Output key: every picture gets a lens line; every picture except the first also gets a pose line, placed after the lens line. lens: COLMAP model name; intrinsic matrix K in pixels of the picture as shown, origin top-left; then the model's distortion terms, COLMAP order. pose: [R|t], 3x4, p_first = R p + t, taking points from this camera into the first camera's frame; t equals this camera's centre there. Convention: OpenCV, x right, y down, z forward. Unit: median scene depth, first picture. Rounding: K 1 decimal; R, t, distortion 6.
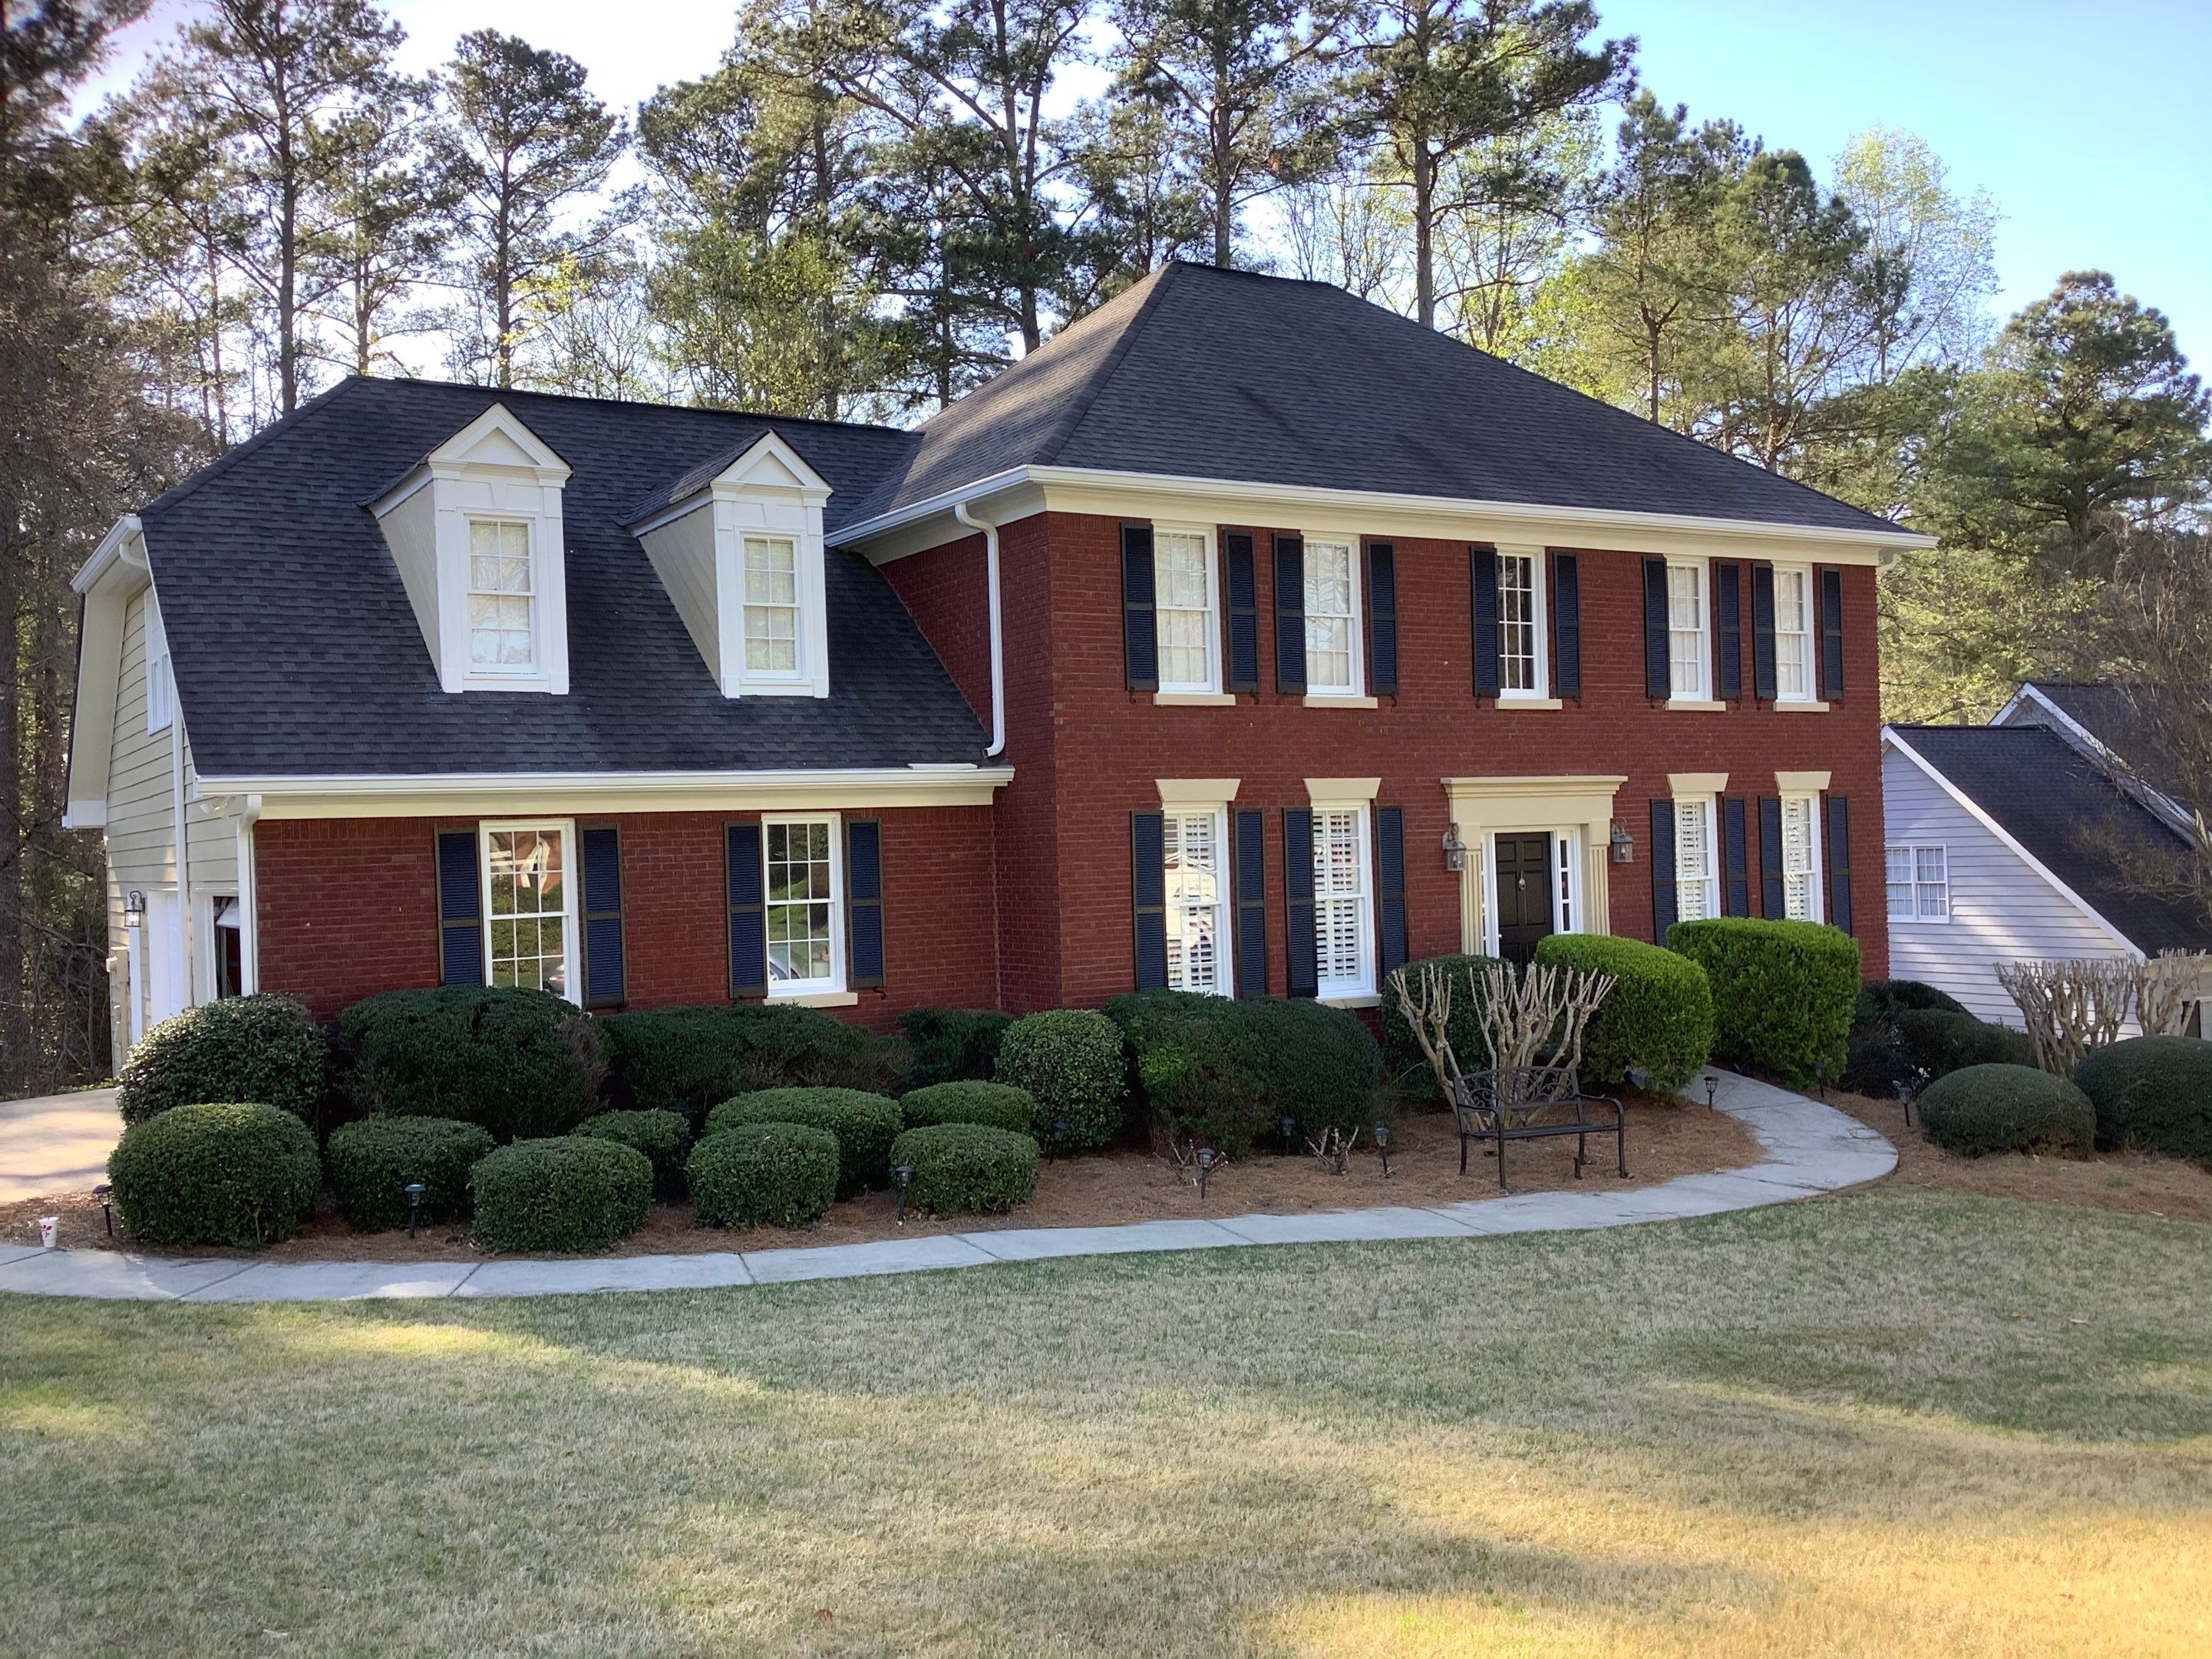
lens RADIAL K [[1981.1, 0, 1102.0], [0, 1981.1, 841.8], [0, 0, 1]] dist [0.084927, -0.082073]
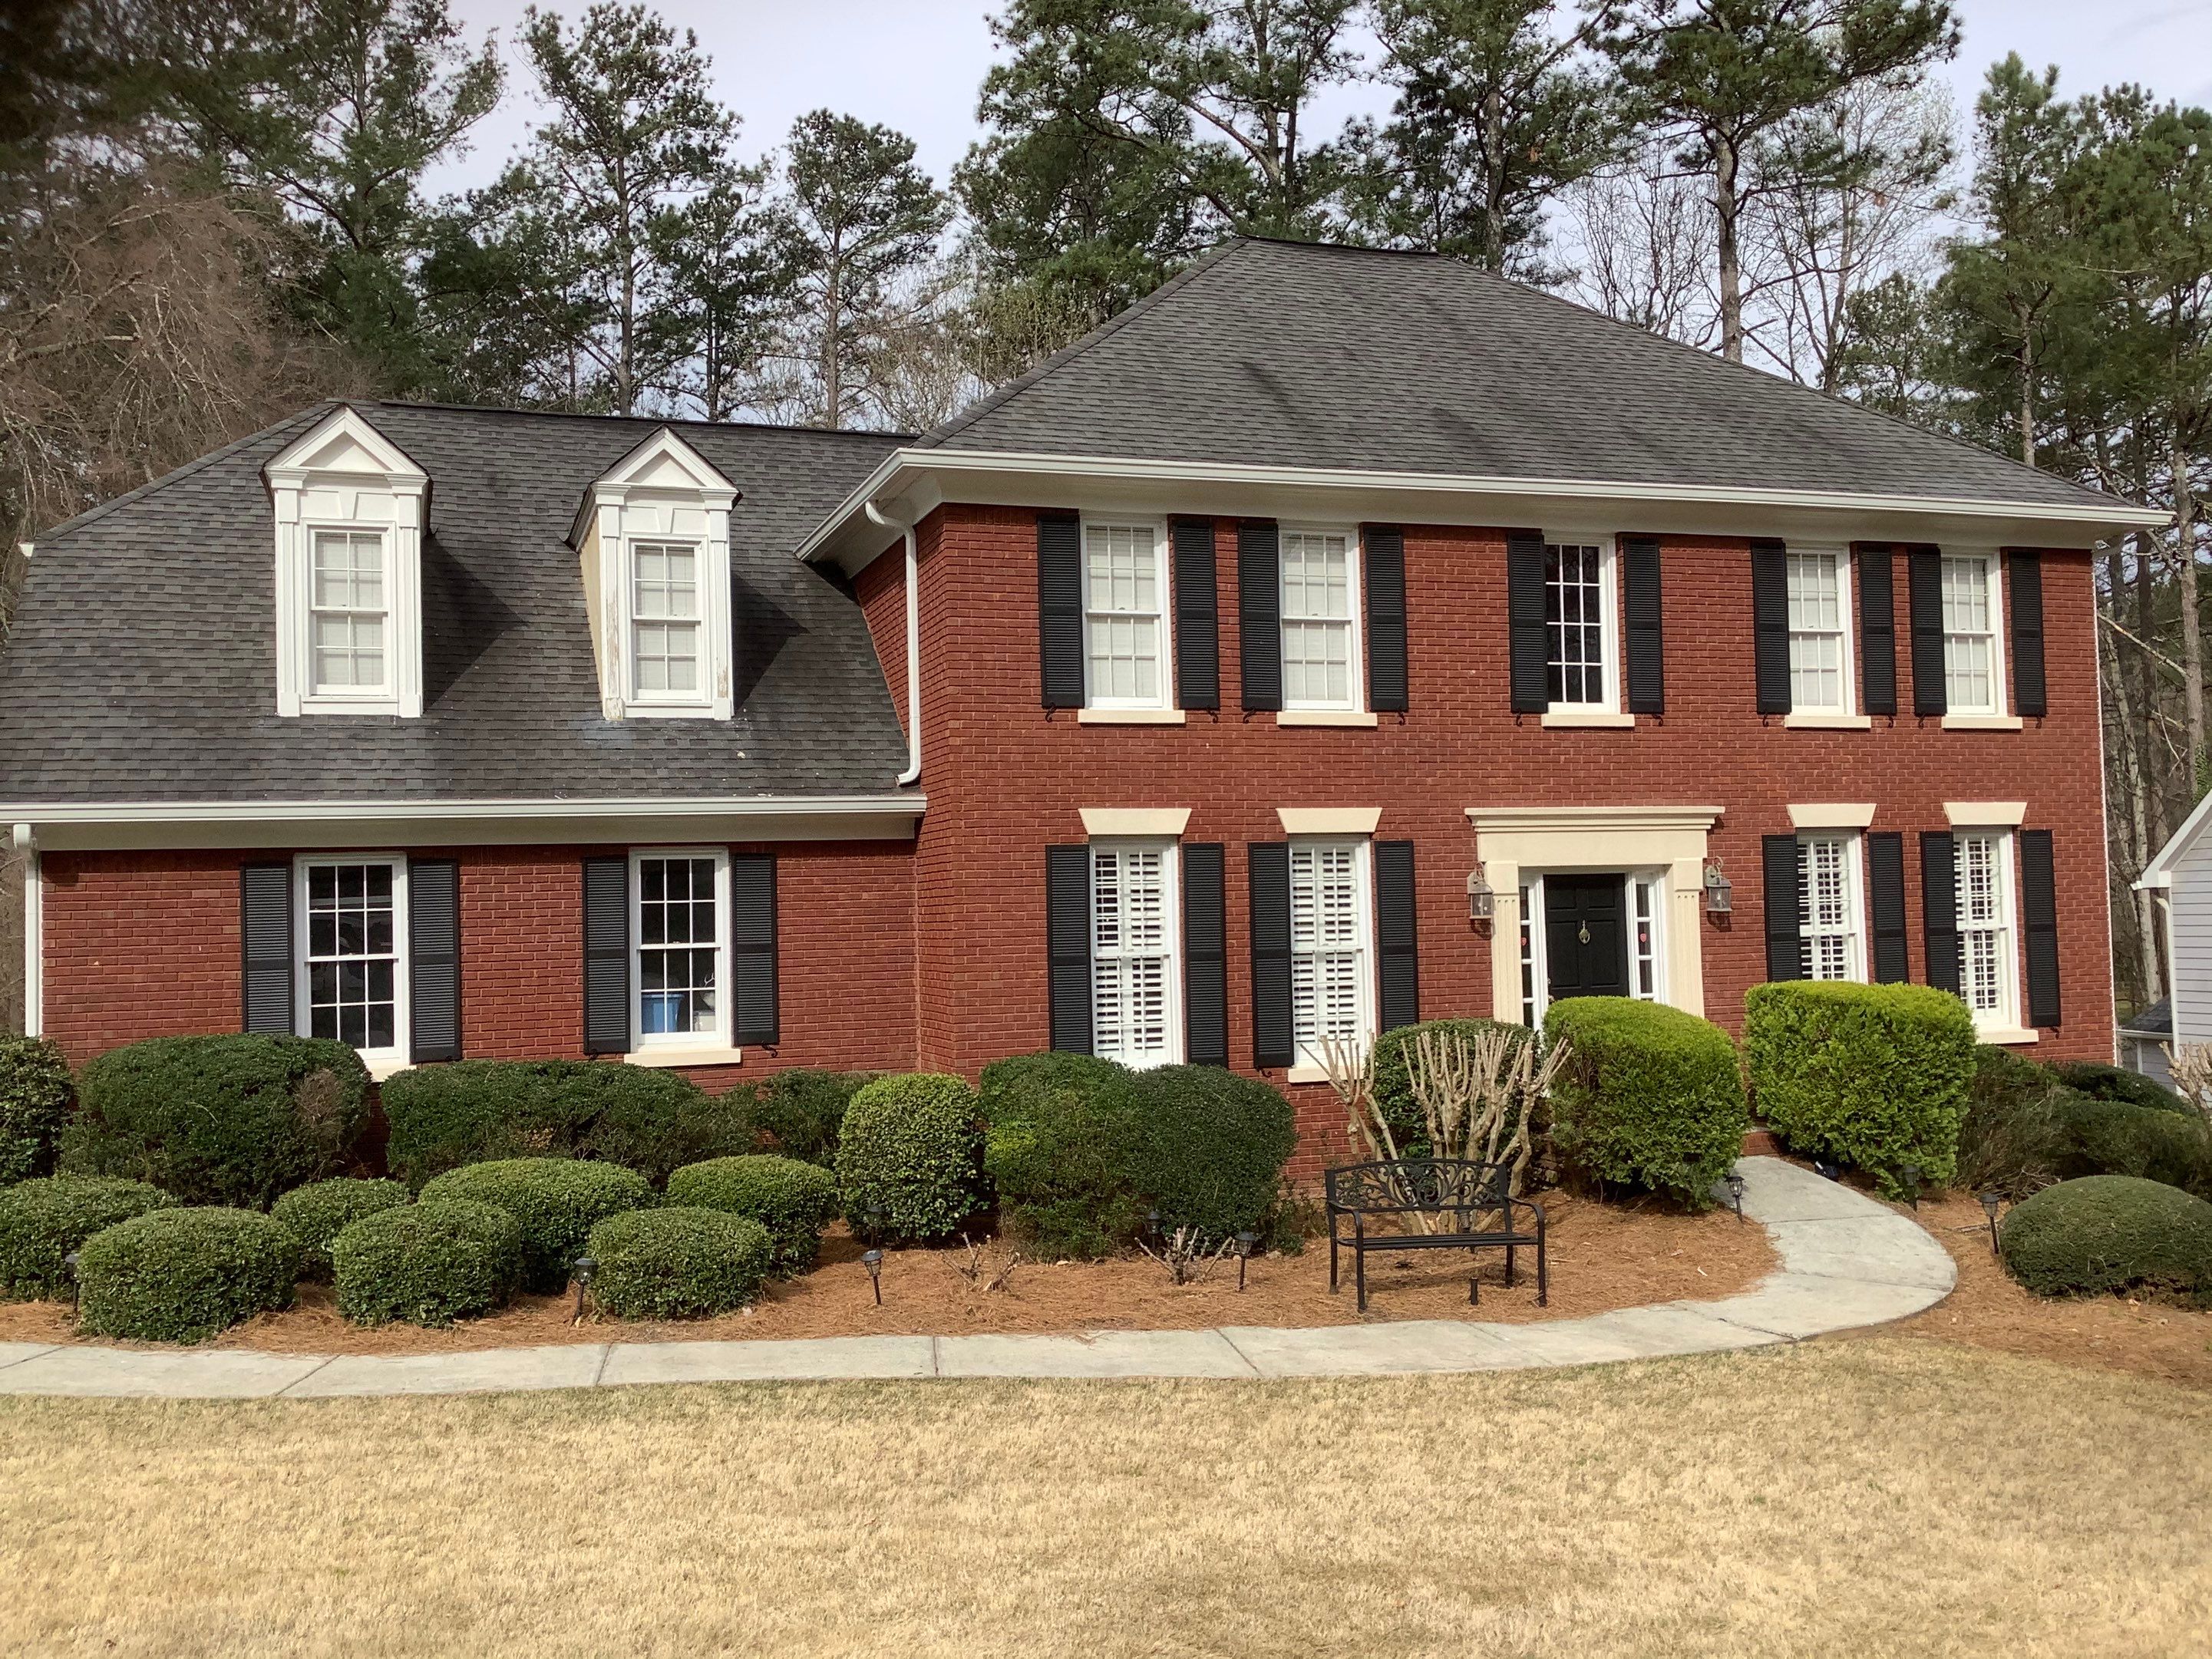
lens RADIAL K [[1981.1, 0, 1107.0], [0, 1981.1, 832.2], [0, 0, 1]] dist [0.084927, -0.082073]
pose [[0.975294, -0.004254, -0.220871, 0.212951], [-0.003953, 0.999318, -0.036703, 0.009785], [0.220876, 0.036670, 0.974612, 0.152178]]
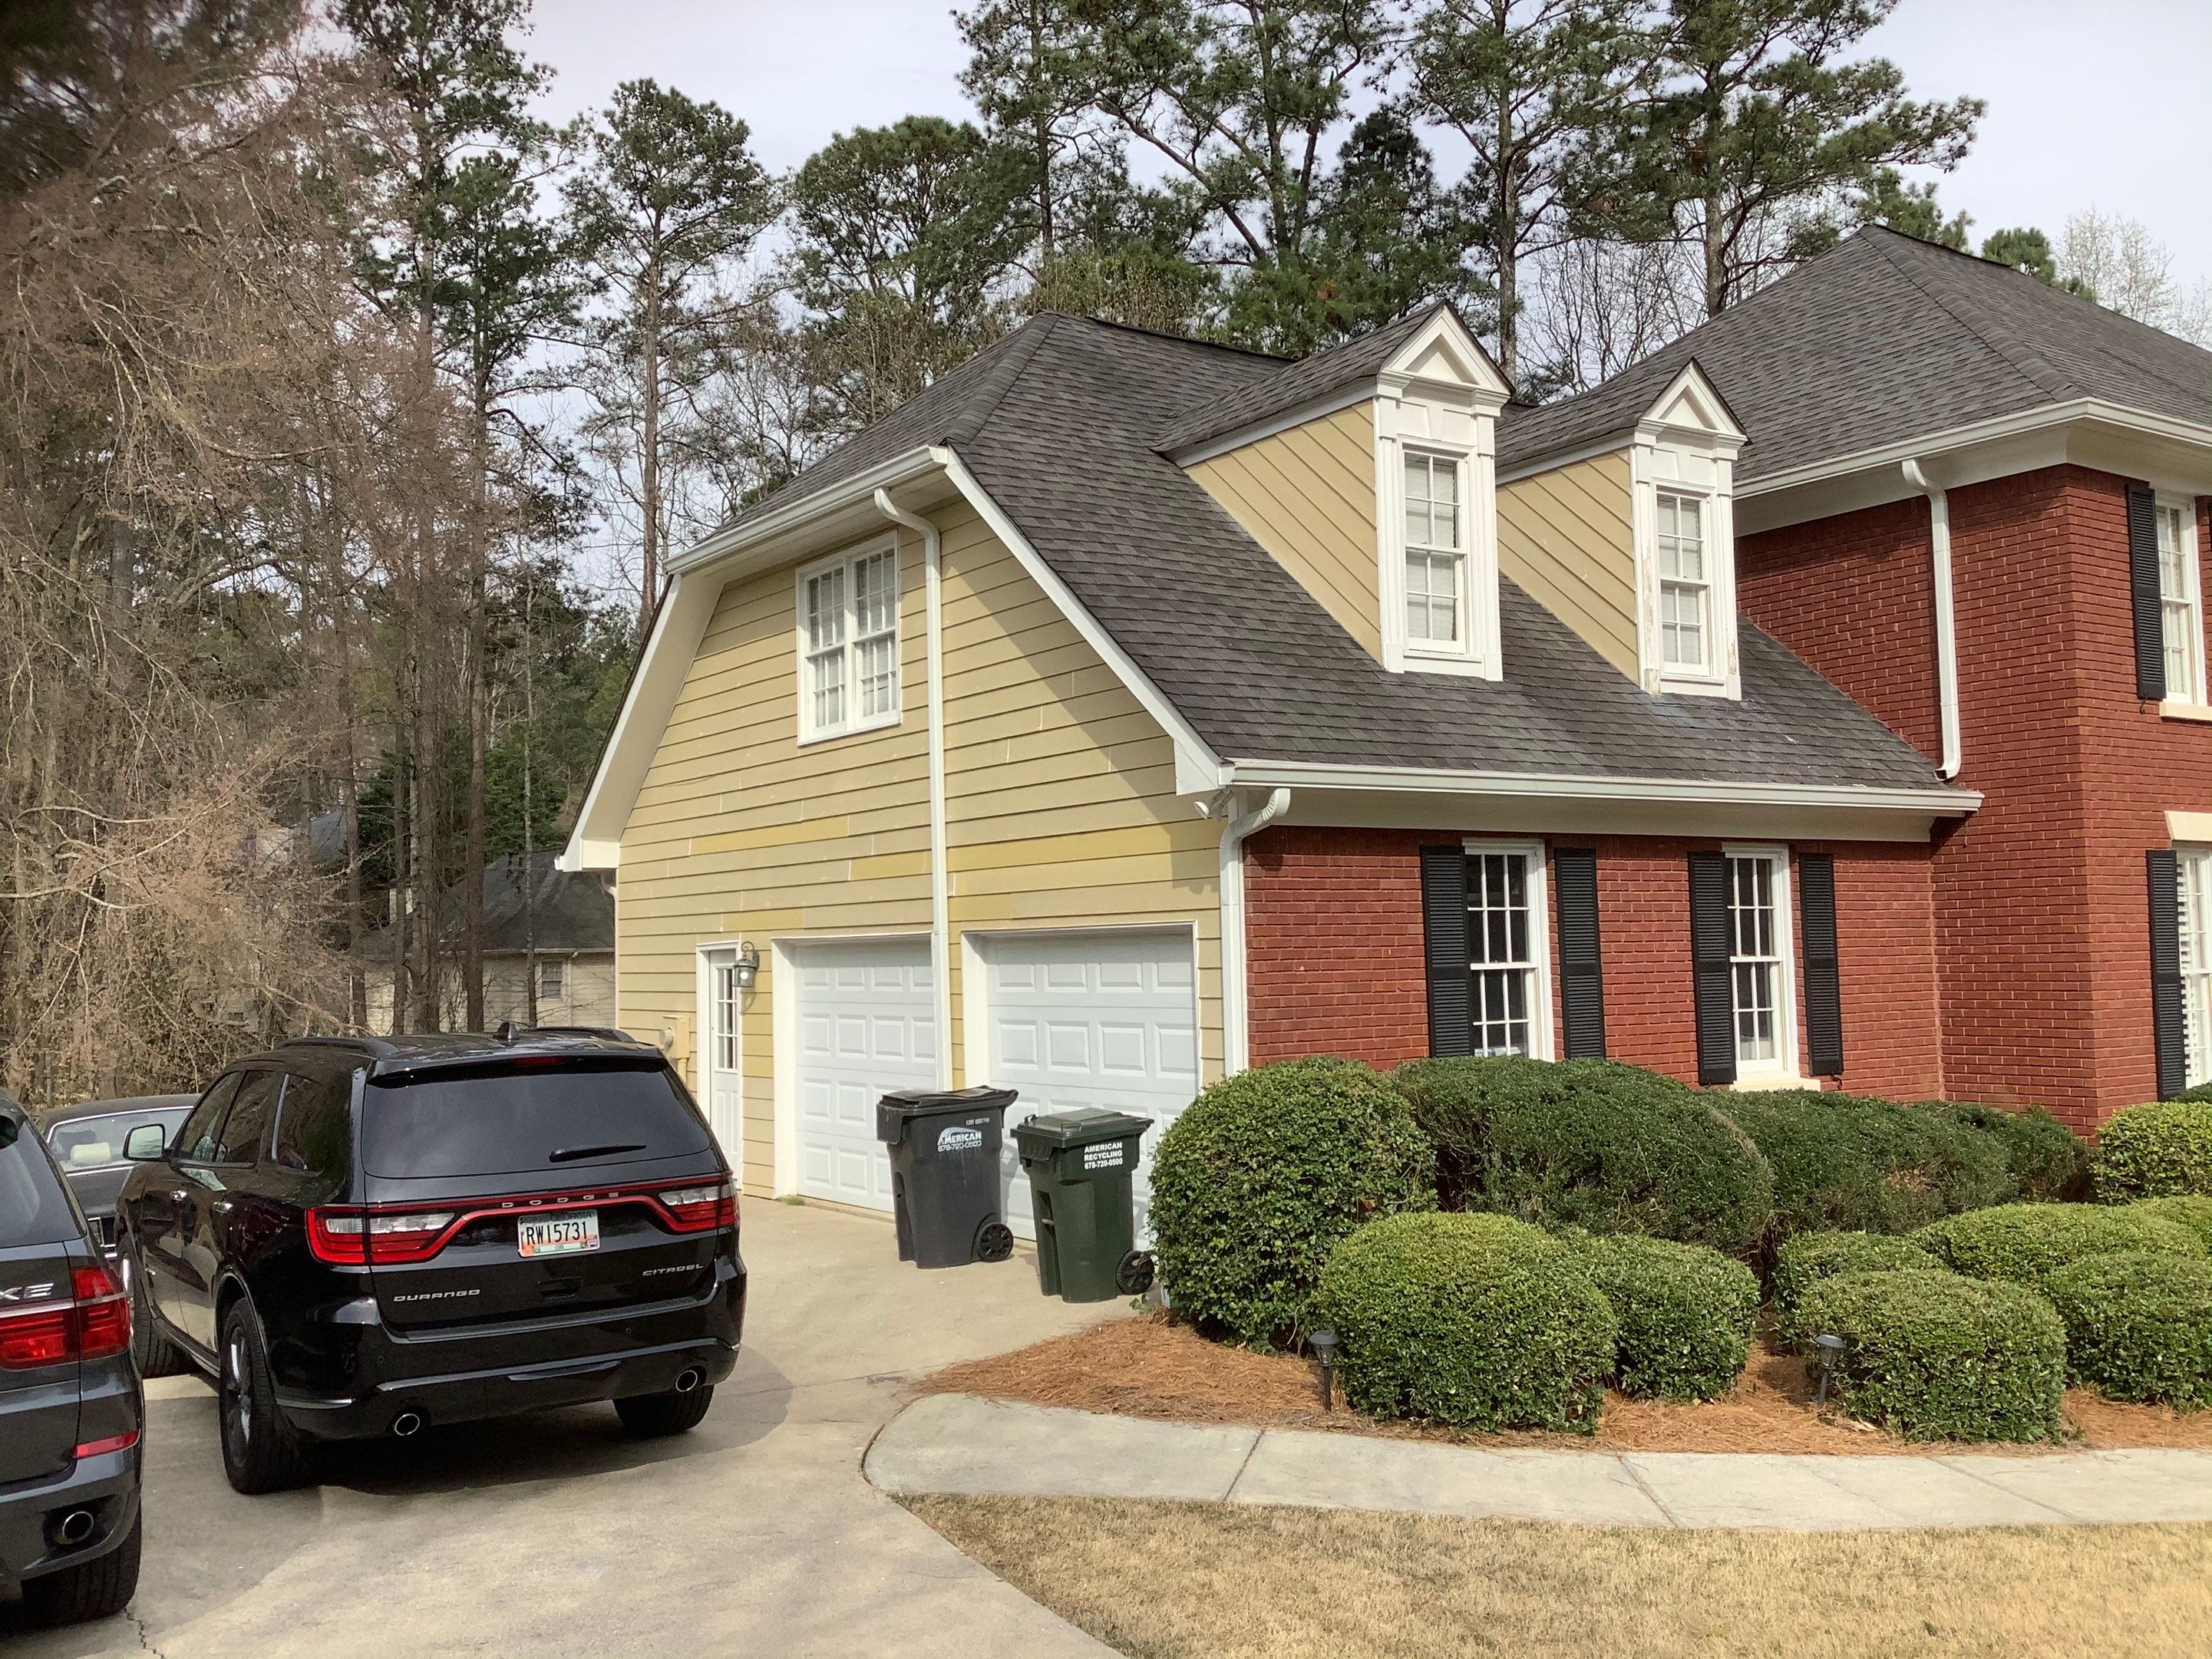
lens RADIAL K [[1981.1, 0, 1095.8], [0, 1981.1, 828.6], [0, 0, 1]] dist [0.084927, -0.082073]
pose [[0.999211, 0.016416, 0.036160, -0.396257], [-0.014090, 0.997872, -0.063668, 0.029768], [-0.037128, 0.063108, 0.997316, 0.212130]]
